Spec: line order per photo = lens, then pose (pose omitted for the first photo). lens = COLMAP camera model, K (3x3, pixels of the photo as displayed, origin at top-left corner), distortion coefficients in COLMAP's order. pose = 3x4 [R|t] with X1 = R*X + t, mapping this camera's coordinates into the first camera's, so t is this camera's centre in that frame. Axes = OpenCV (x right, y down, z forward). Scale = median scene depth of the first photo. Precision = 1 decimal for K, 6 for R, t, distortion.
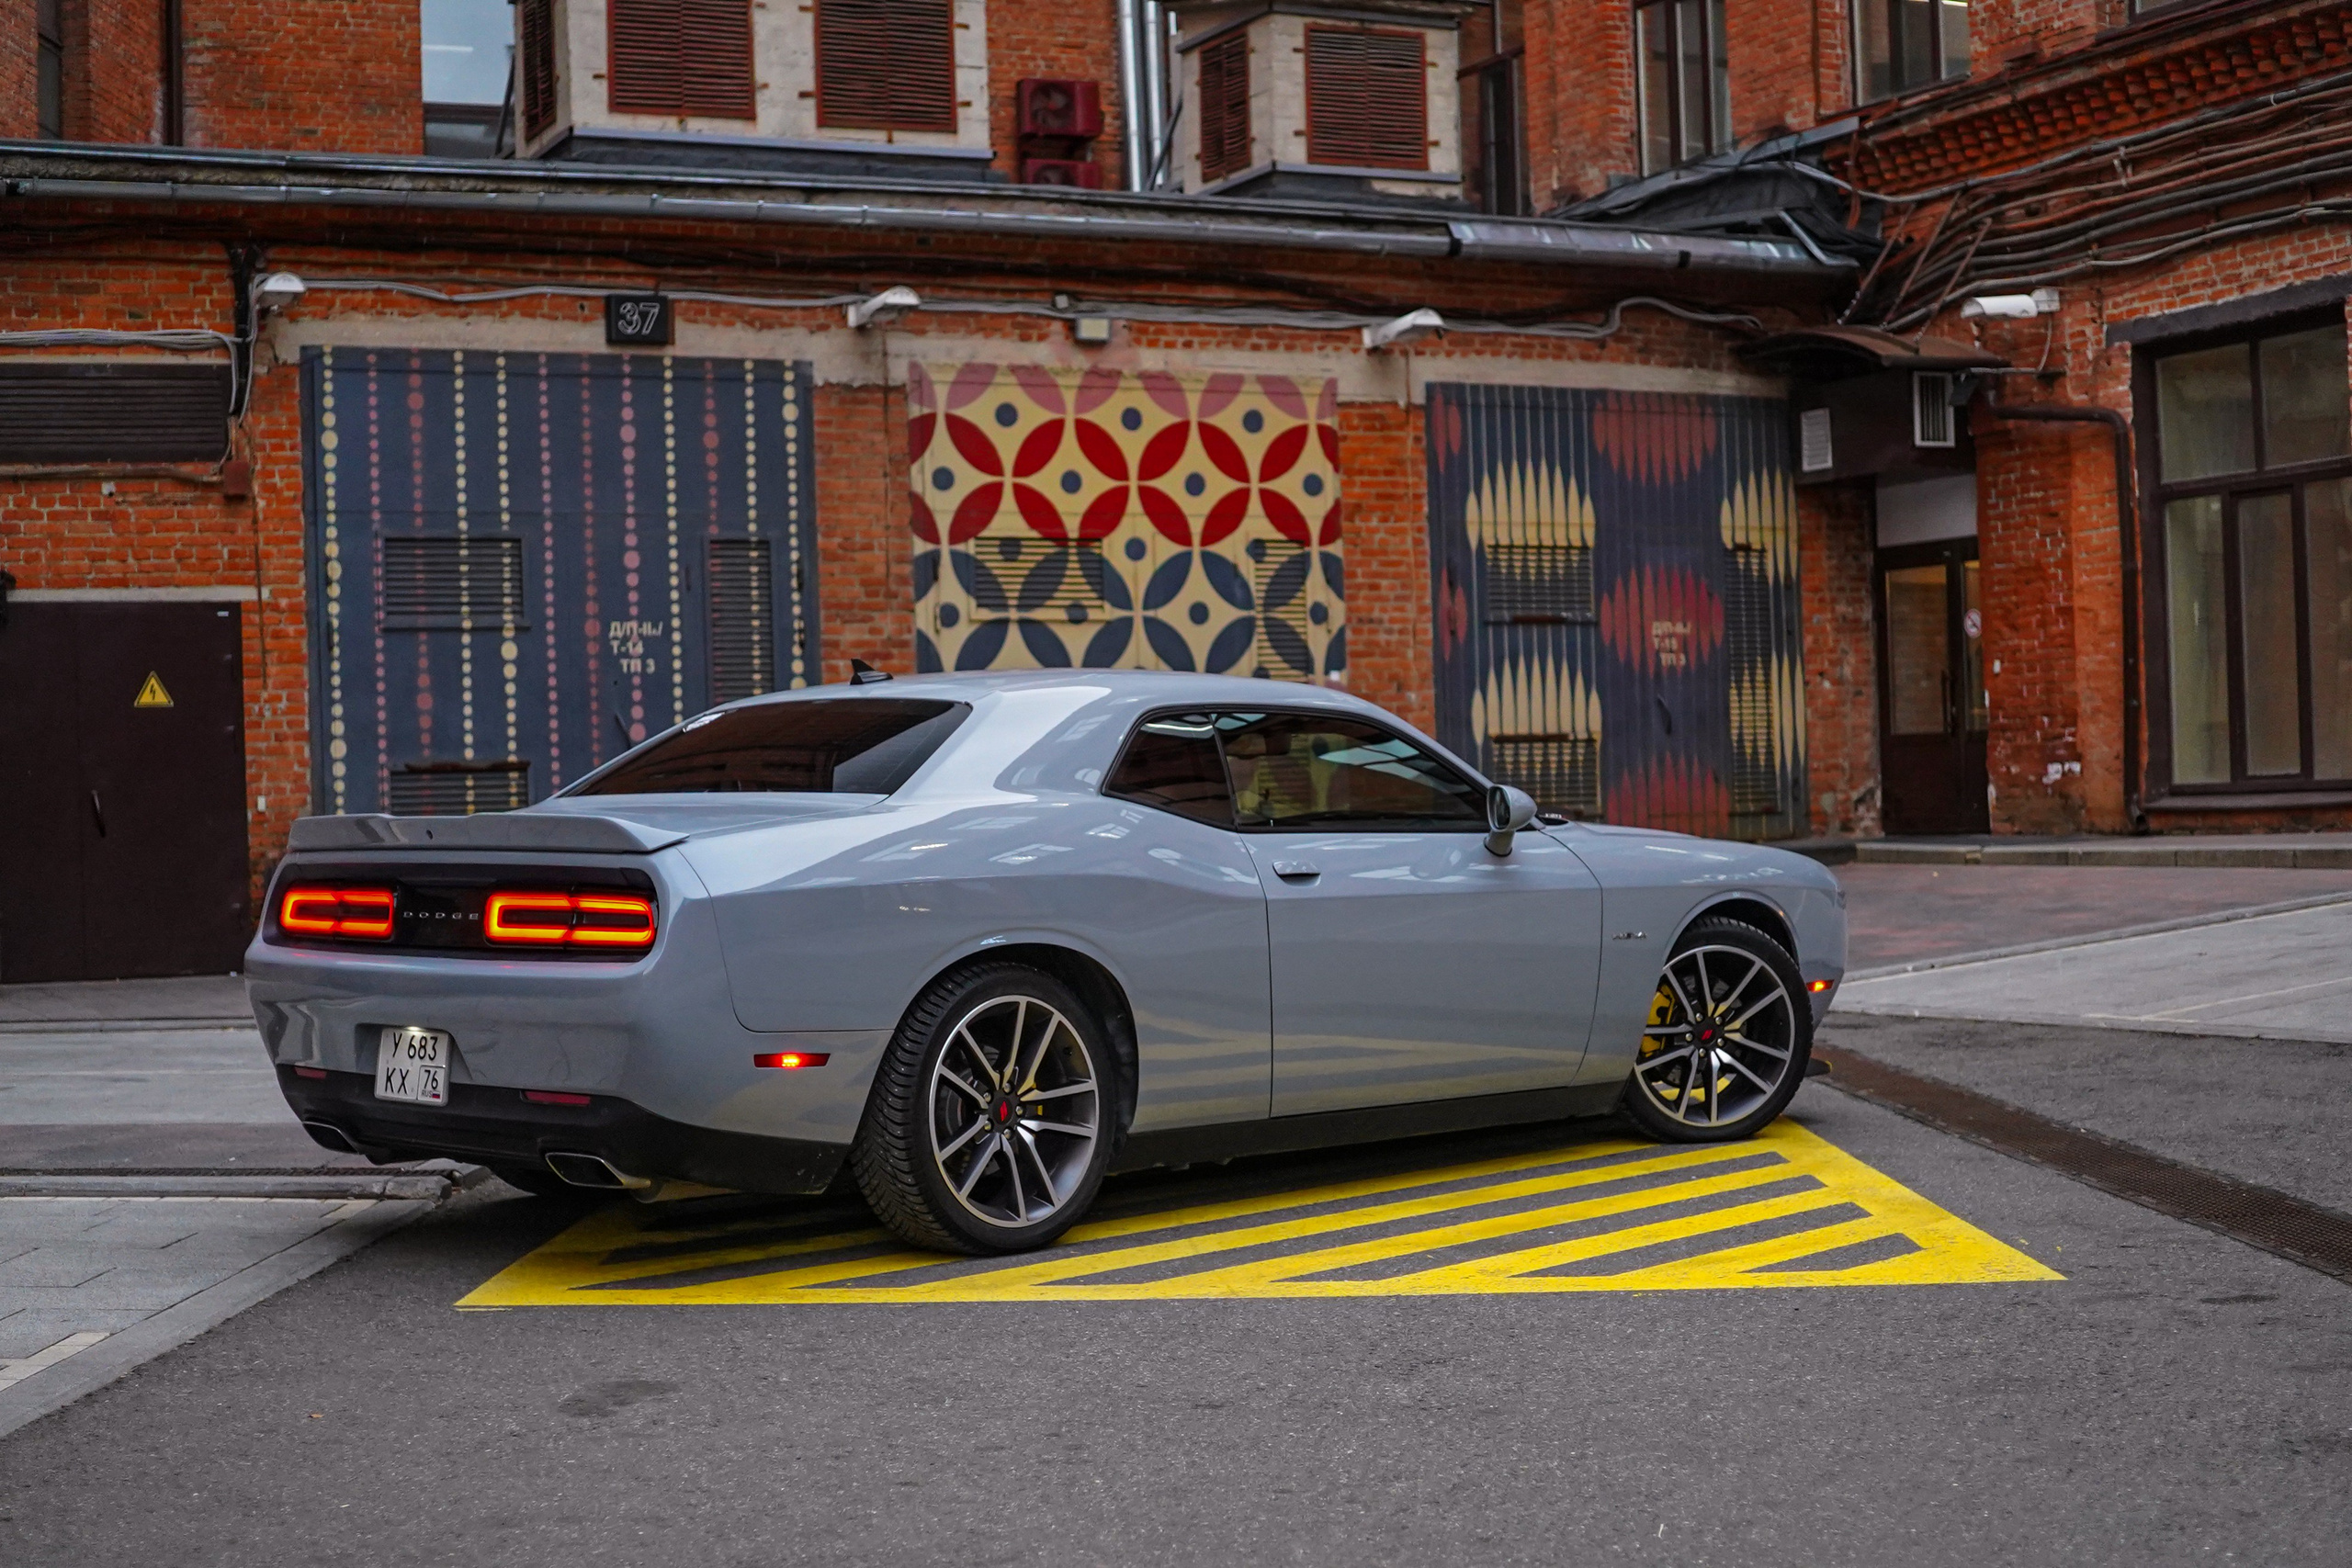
lens RADIAL K [[3263.2, 0, 1267.2], [0, 3263.2, 810.9], [0, 0, 1]] dist [-0.130472, 0.000000]
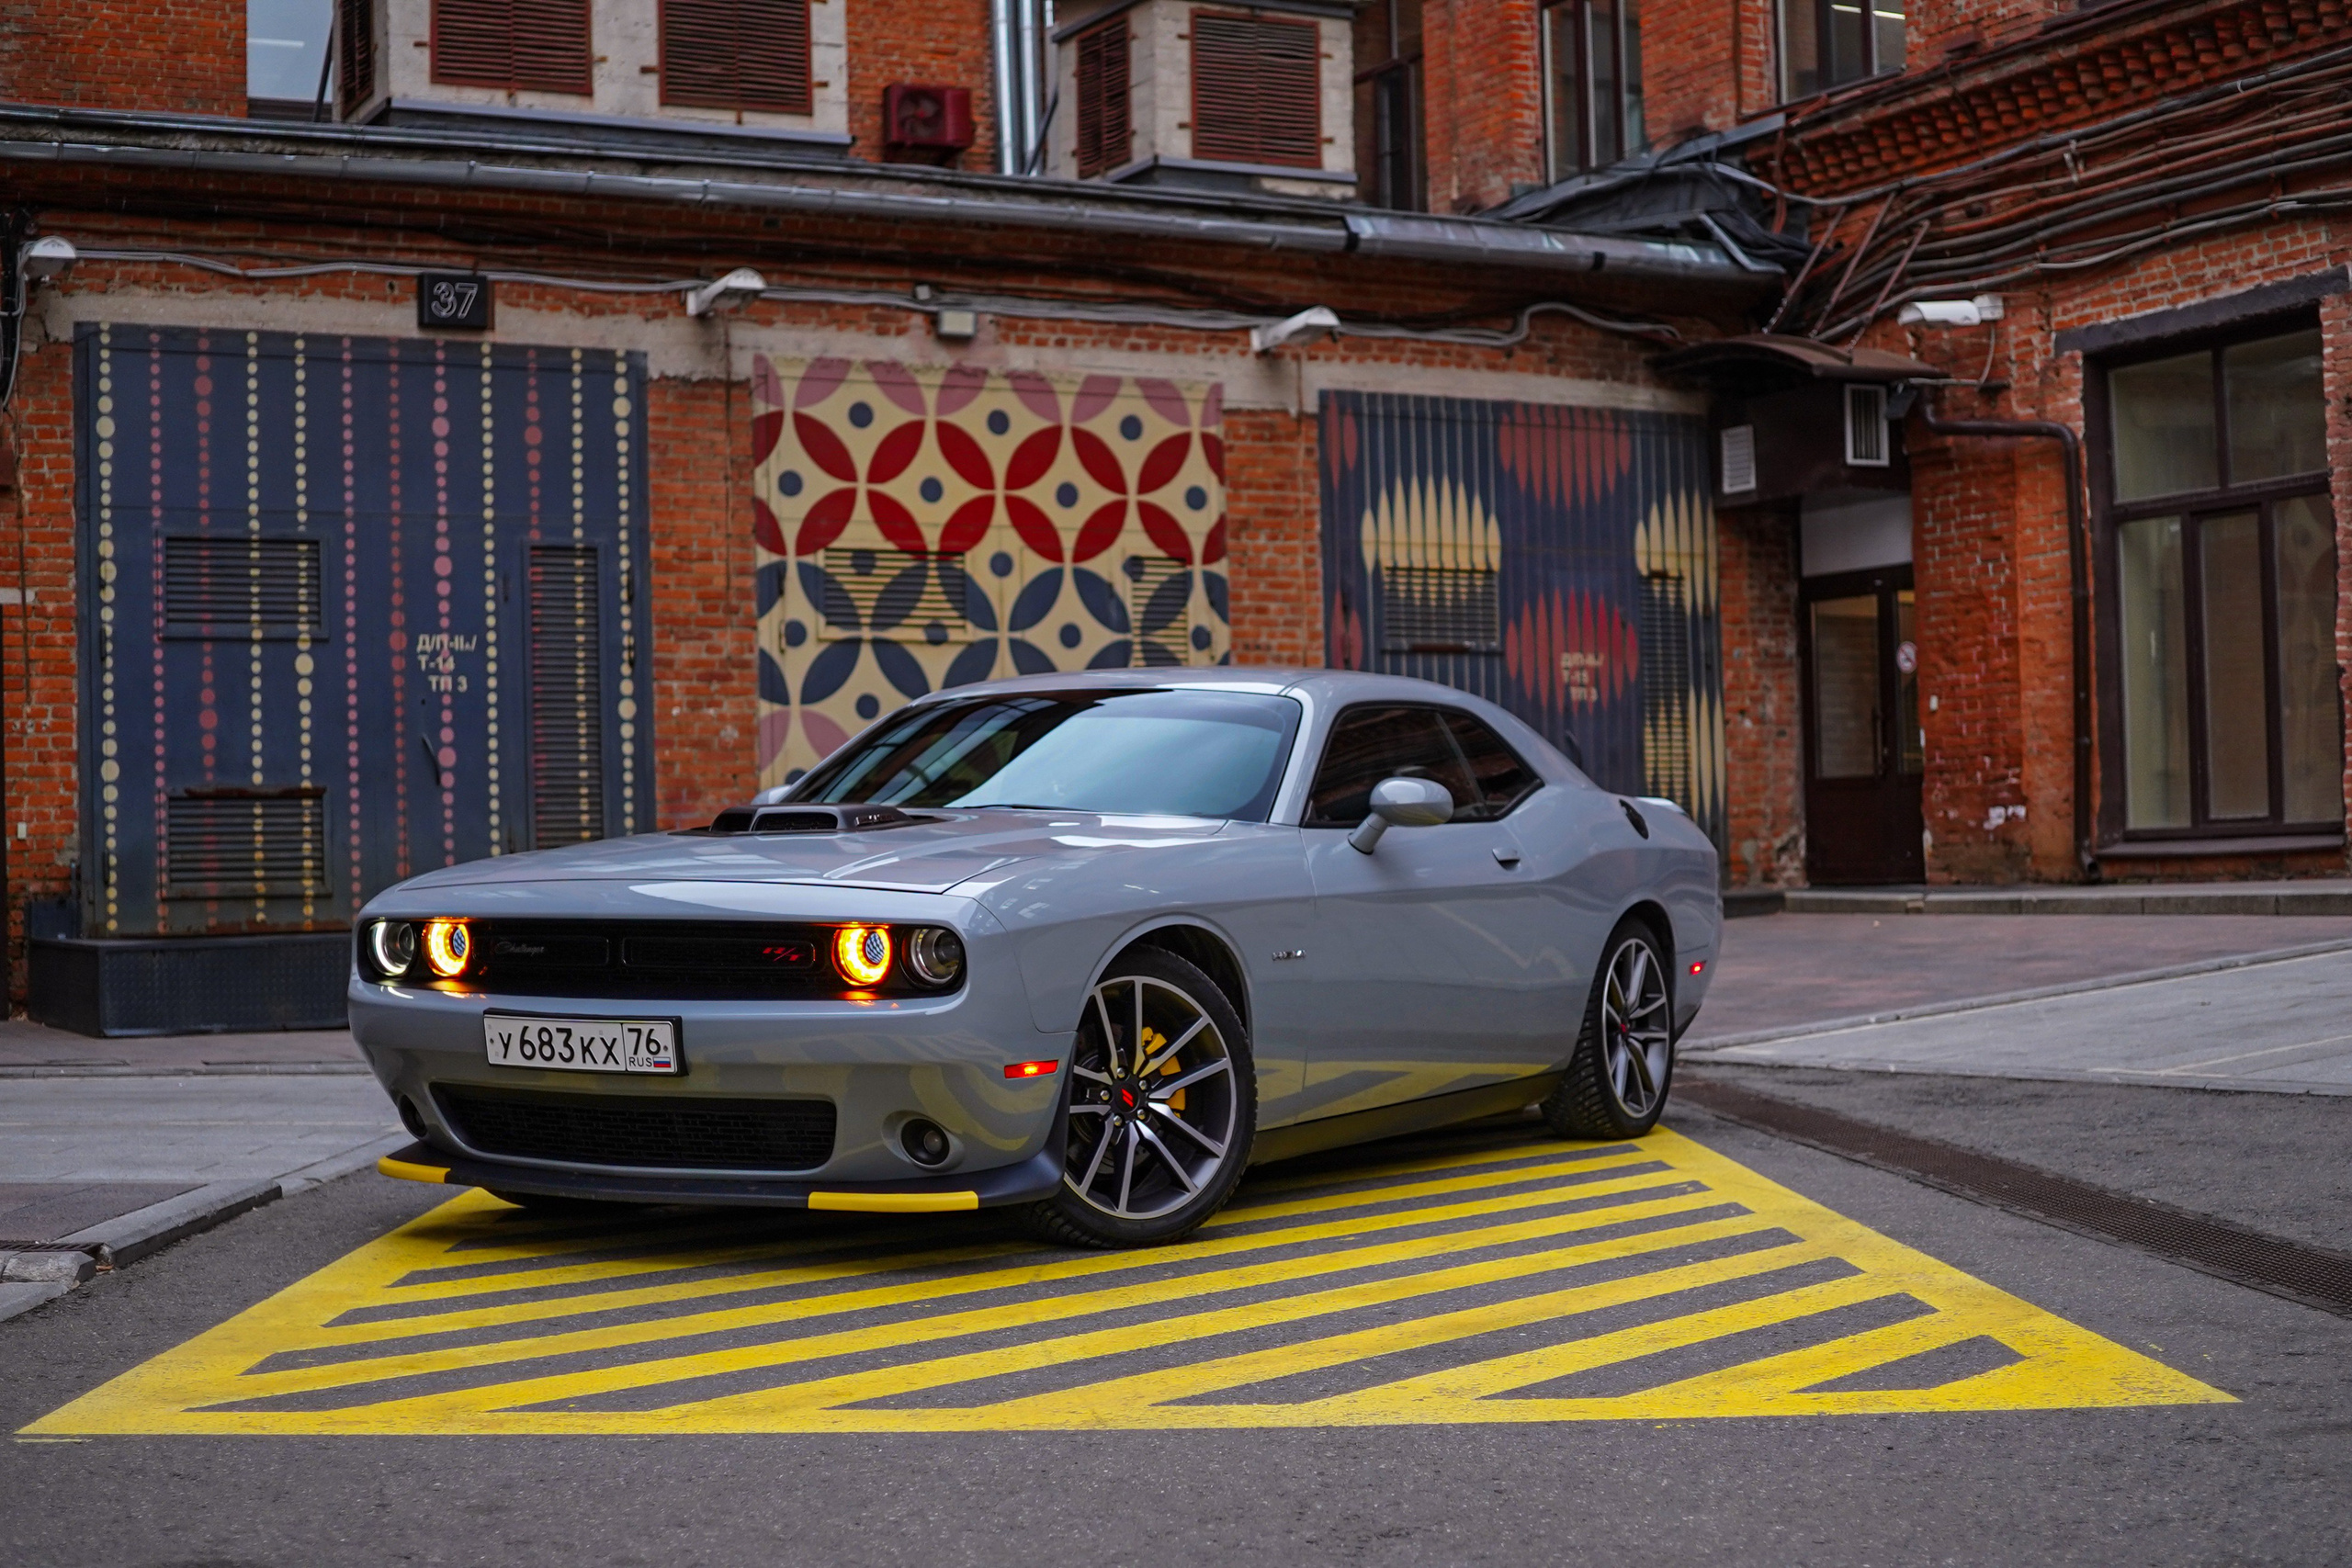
lens RADIAL K [[3263.2, 0, 1255.1], [0, 3263.2, 791.2], [0, 0, 1]] dist [-0.130472, 0.000000]
pose [[0.999372, 0.006927, 0.034743, -0.000687], [-0.005925, 0.999566, -0.028844, 0.009486], [-0.034928, 0.028620, 0.998980, 0.090499]]
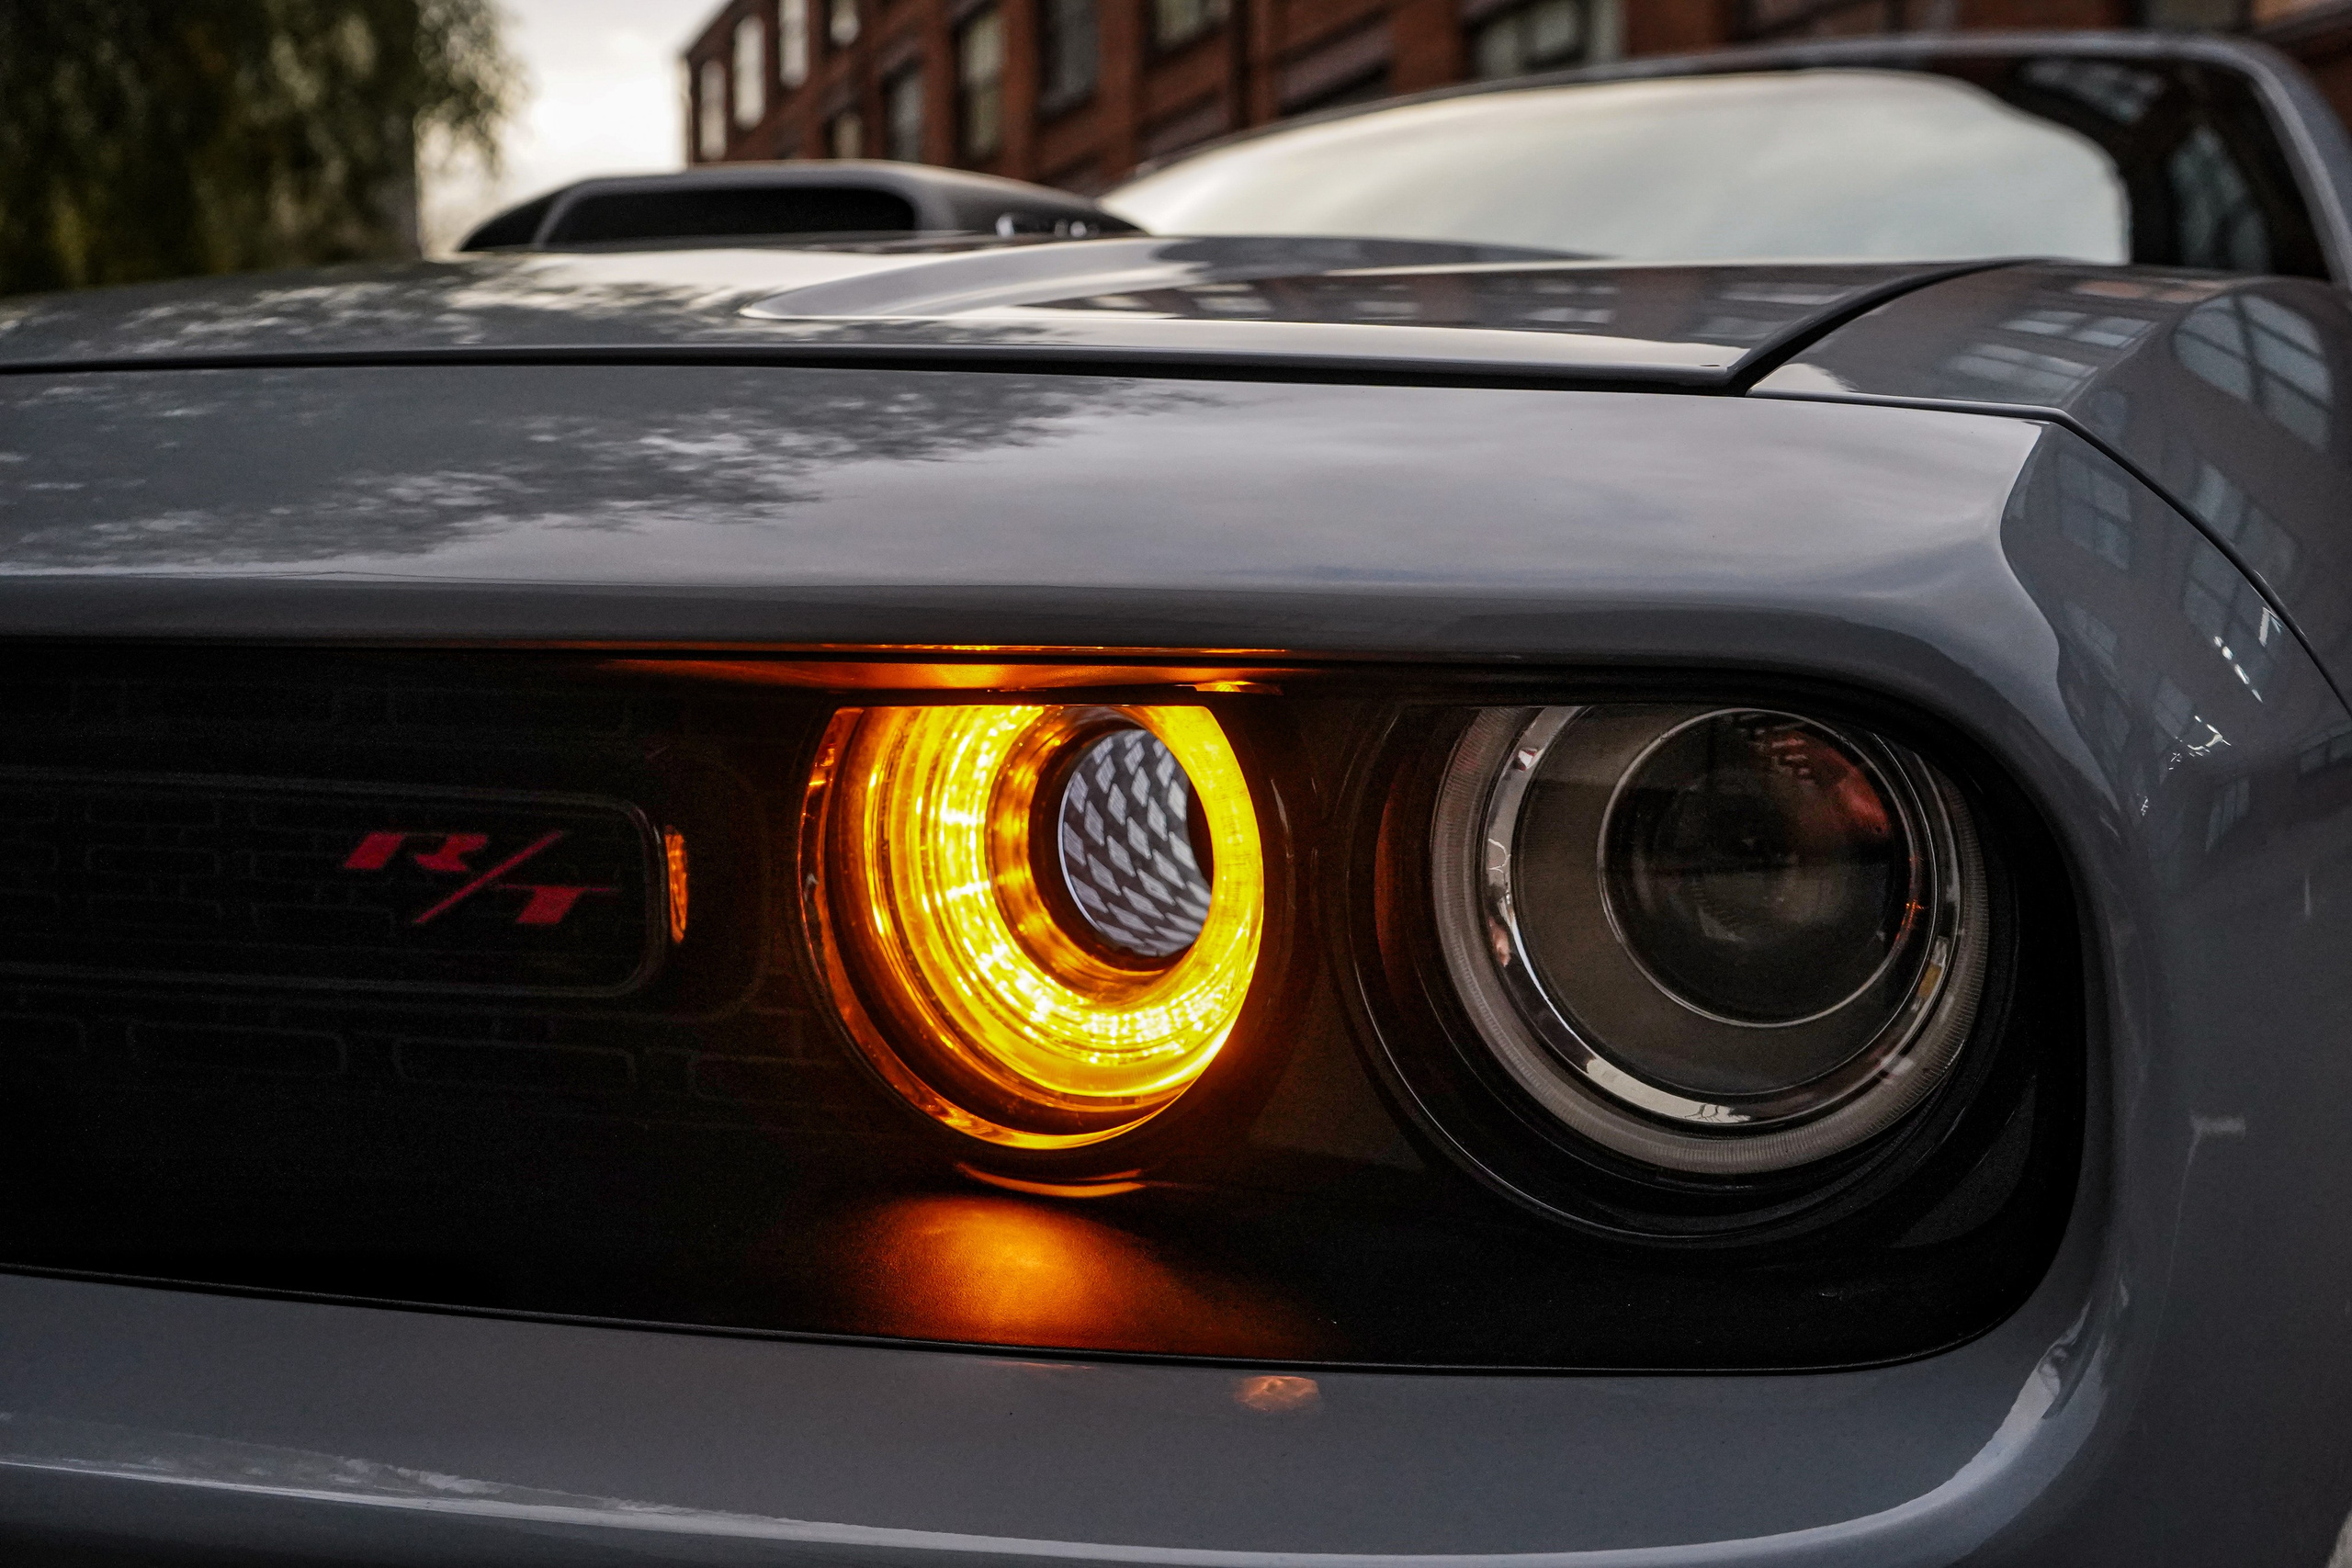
lens RADIAL K [[2208.5, 0, 1183.1], [0, 2208.5, 786.0], [0, 0, 1]] dist [0.013331, 0.000000]
pose [[0.999948, -0.009183, -0.004544, -0.026334], [0.009478, 0.997524, 0.069684, 0.013272], [0.003892, -0.069724, 0.997559, 0.388818]]
